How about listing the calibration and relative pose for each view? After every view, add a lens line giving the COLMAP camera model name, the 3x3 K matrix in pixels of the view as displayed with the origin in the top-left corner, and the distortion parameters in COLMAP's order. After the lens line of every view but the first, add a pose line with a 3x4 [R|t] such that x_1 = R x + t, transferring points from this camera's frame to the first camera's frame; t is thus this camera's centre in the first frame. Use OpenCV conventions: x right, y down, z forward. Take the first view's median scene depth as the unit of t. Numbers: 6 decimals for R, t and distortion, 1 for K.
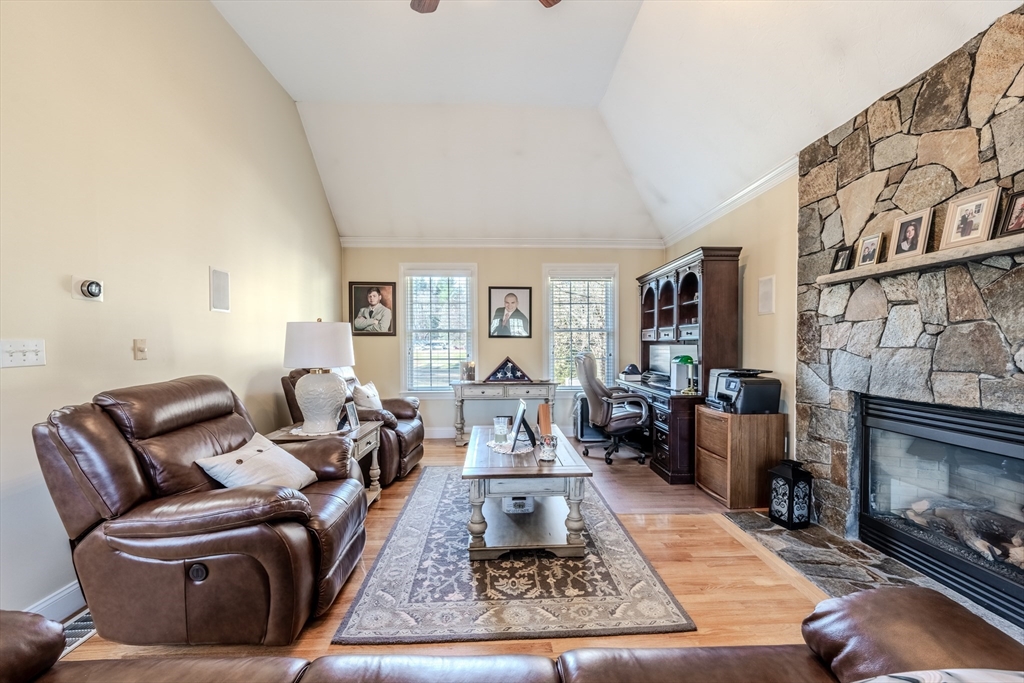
lens RADIAL K [[402.6, 0, 511.4], [0, 402.6, 348.8], [0, 0, 1]] dist [-0.015474, -0.000213]
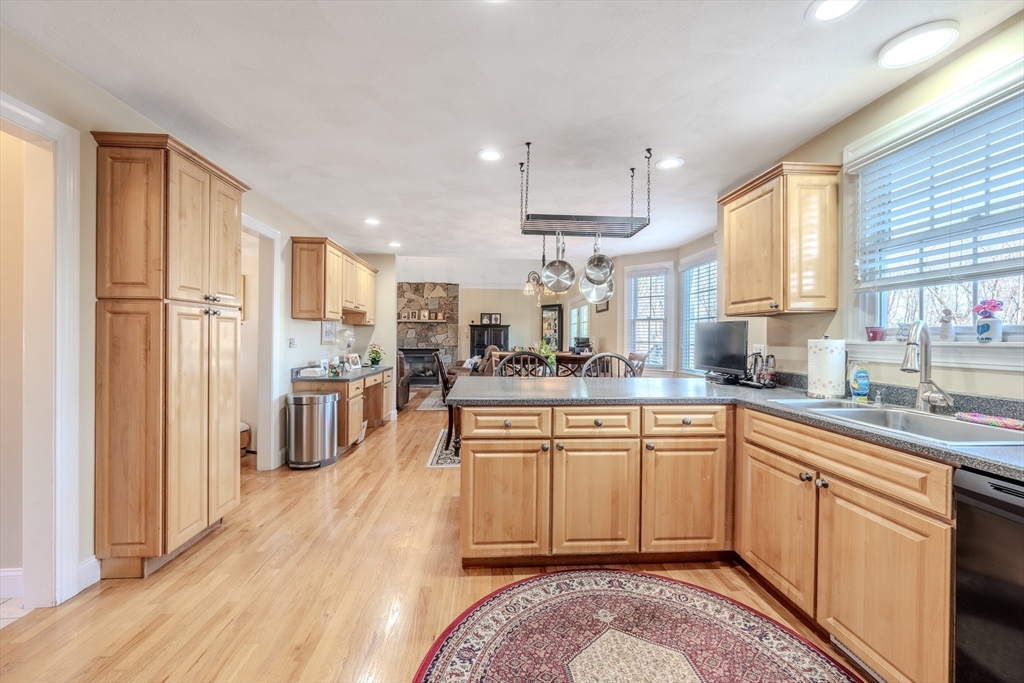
lens RADIAL K [[402.6, 0, 512.8], [0, 402.6, 339.2], [0, 0, 1]] dist [-0.015474, -0.000213]
pose [[-0.024987, -0.002109, 0.999686, -3.565624], [0.006132, 0.999979, 0.002263, 0.007654], [-0.999669, 0.006187, -0.024973, -0.087147]]
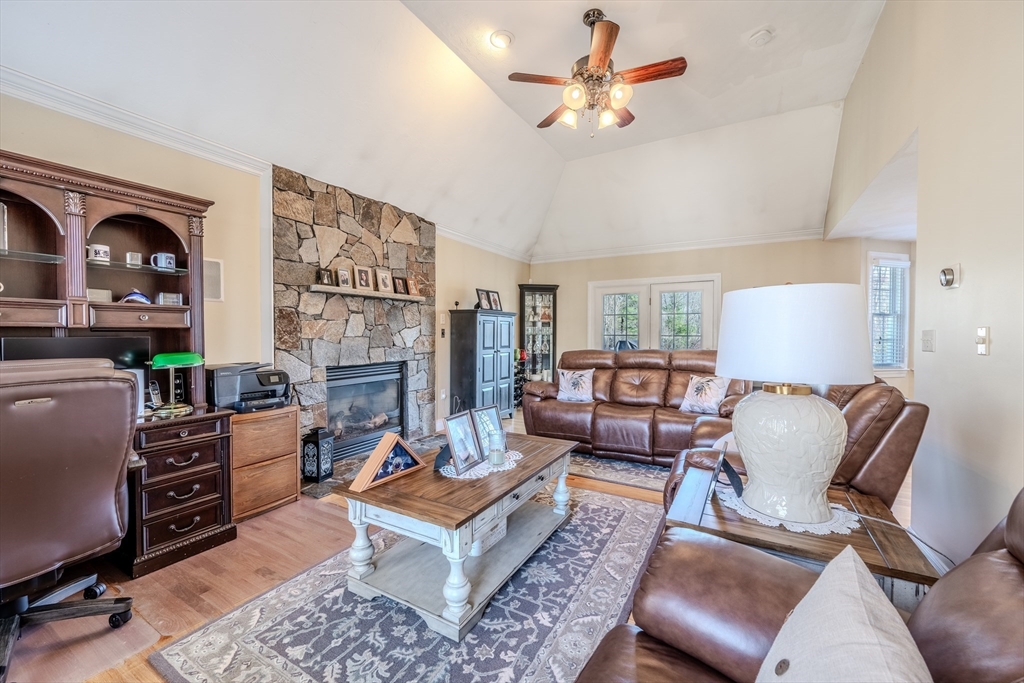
lens RADIAL K [[402.6, 0, 511.6], [0, 402.6, 339.0], [0, 0, 1]] dist [-0.015474, -0.000213]
pose [[-0.844531, -0.003228, 0.535497, -0.569292], [0.008808, 0.999763, 0.019917, -0.021732], [-0.535434, 0.021537, -0.844302, 2.019234]]
